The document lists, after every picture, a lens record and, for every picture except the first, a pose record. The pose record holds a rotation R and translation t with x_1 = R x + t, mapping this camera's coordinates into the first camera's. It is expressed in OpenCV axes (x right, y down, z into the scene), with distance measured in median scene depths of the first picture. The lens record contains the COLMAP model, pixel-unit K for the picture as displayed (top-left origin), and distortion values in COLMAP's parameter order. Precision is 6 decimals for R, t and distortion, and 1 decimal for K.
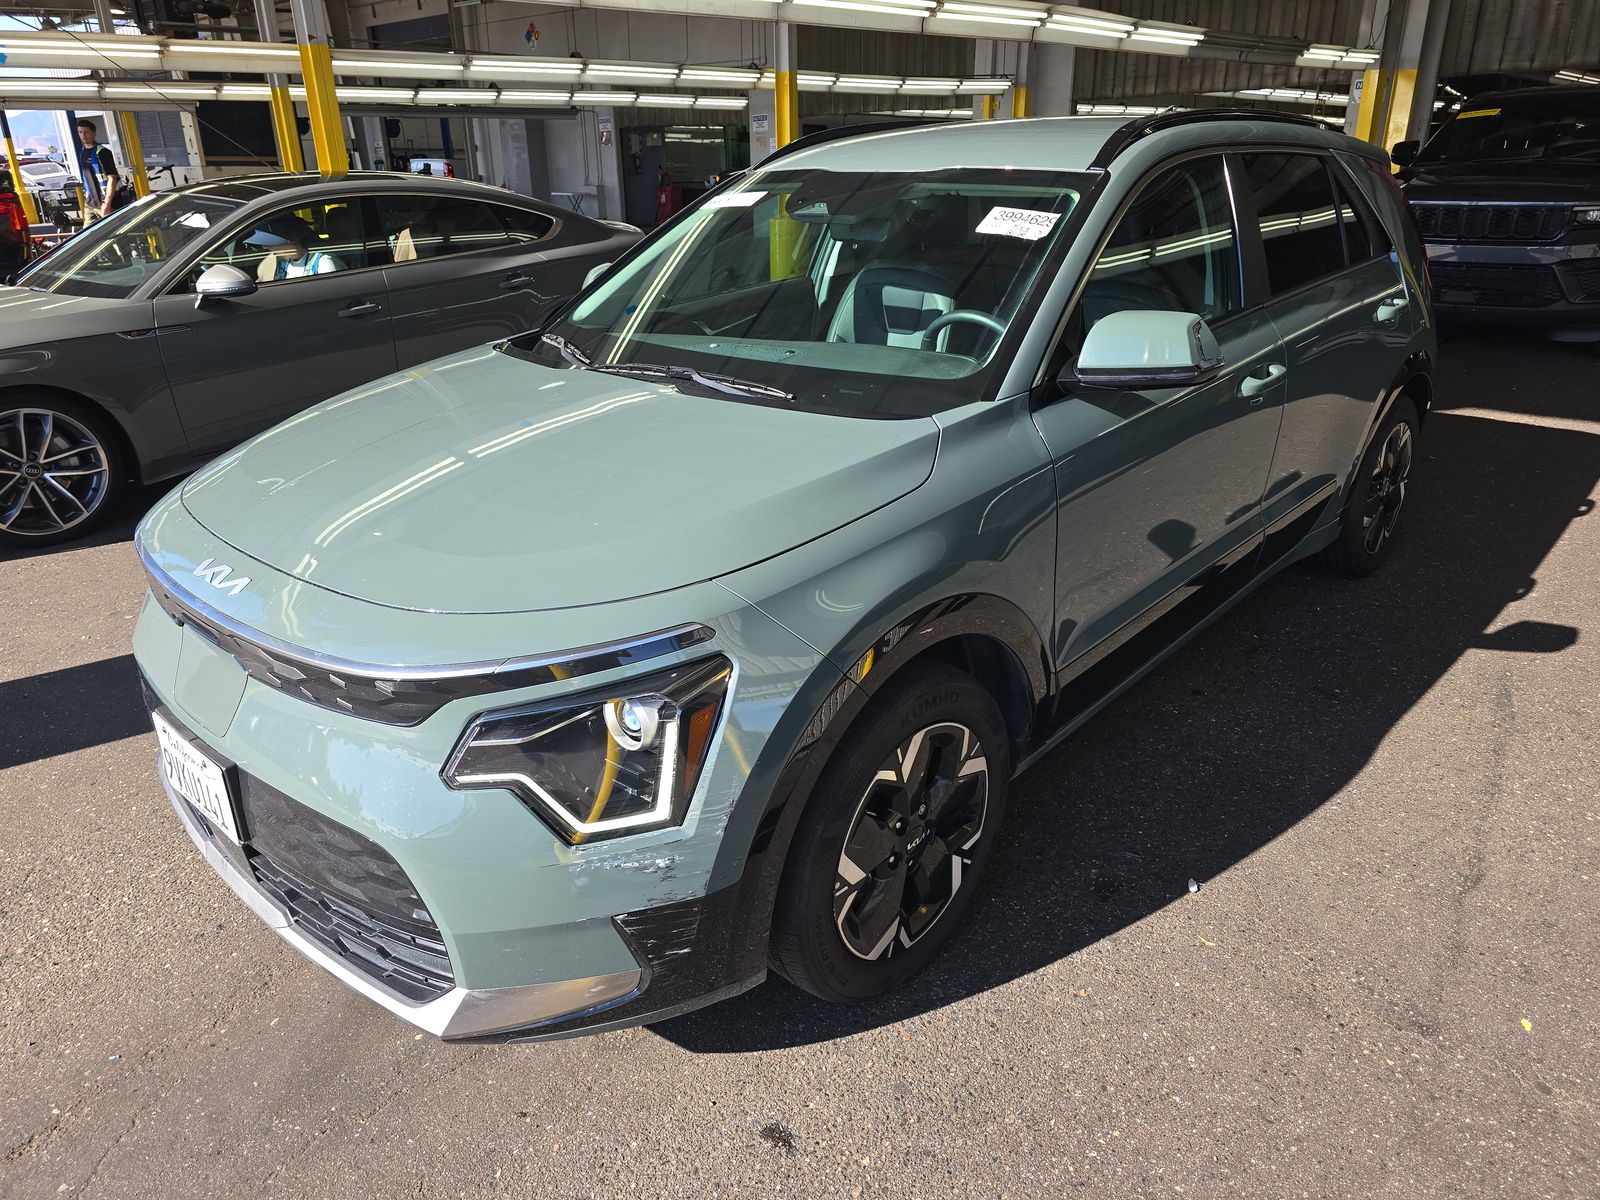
lens RADIAL K [[1088.7, 0, 806.4], [0, 1088.7, 595.1], [0, 0, 1]] dist [0.050528, -0.045703]
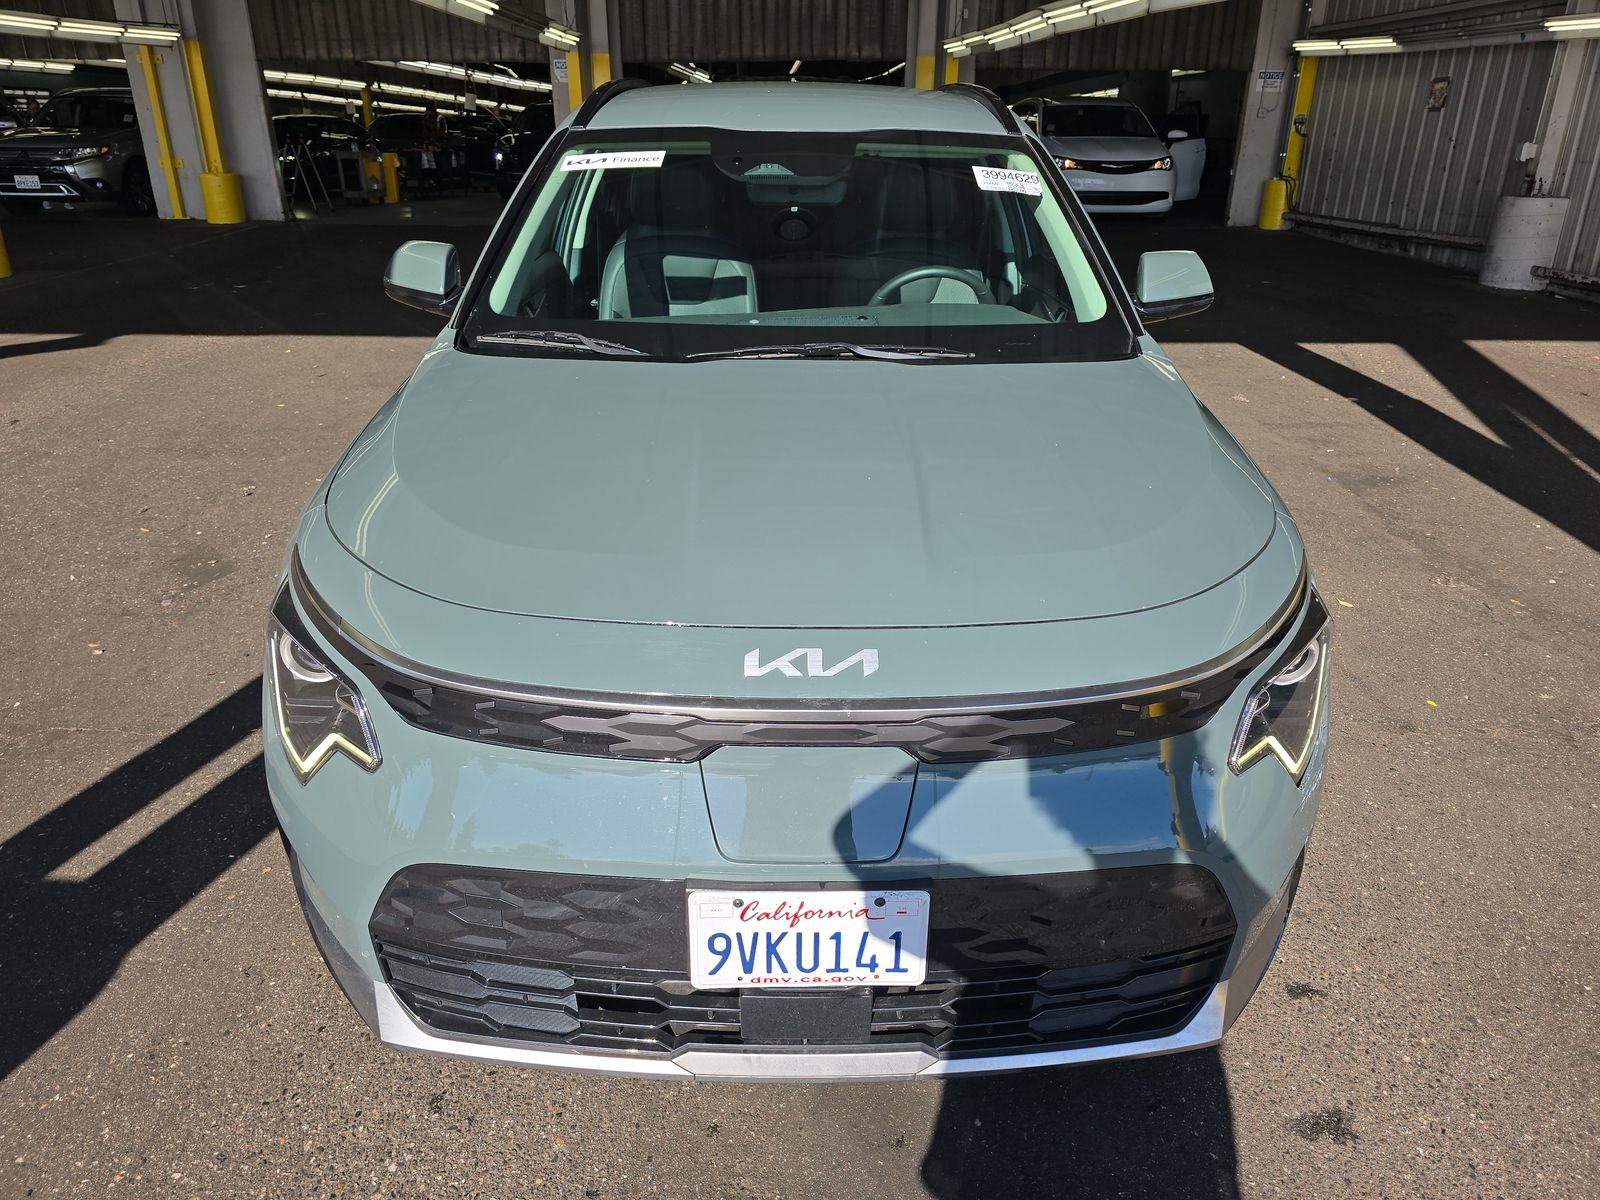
lens RADIAL K [[1088.7, 0, 806.4], [0, 1088.7, 595.1], [0, 0, 1]] dist [0.050528, -0.045703]
pose [[0.717331, -0.251693, 0.649682, -0.144772], [0.238246, 0.964870, 0.110746, -0.020707], [-0.654733, 0.075343, 0.752096, 0.063443]]
